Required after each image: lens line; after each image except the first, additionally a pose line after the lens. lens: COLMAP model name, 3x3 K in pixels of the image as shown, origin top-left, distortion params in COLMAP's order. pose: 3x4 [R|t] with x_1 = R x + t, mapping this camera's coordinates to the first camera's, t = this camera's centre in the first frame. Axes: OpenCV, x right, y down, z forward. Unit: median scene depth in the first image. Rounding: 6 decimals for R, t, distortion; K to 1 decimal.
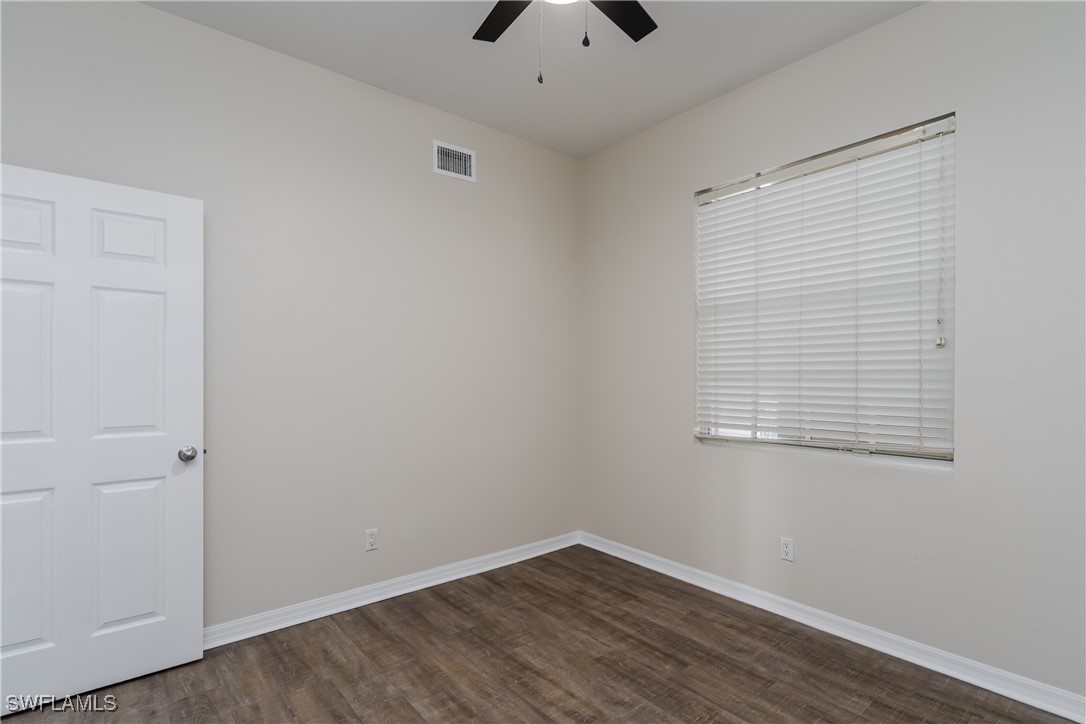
lens RADIAL K [[527.3, 0, 543.6], [0, 527.3, 366.6], [0, 0, 1]] dist [0.003244, -0.000811]
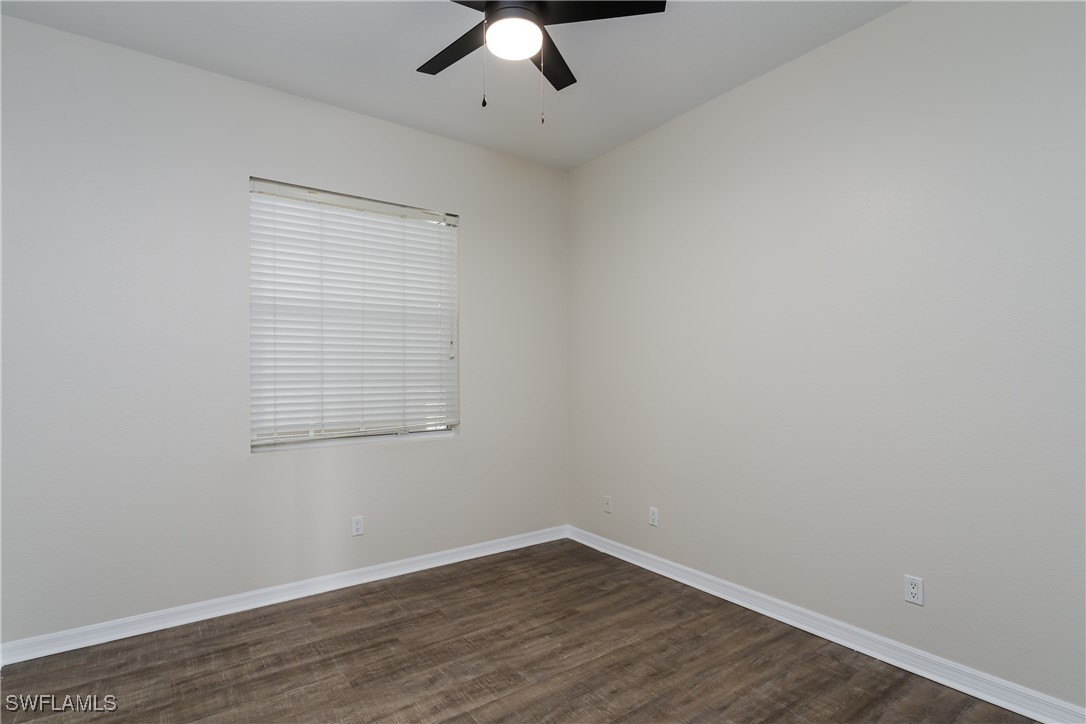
lens RADIAL K [[527.3, 0, 536.5], [0, 527.3, 364.9], [0, 0, 1]] dist [0.003244, -0.000811]
pose [[0.085241, 0.016336, 0.996226, -0.708093], [-0.011595, 0.999814, -0.015403, 0.002547], [-0.996293, -0.010238, 0.085415, 0.535215]]
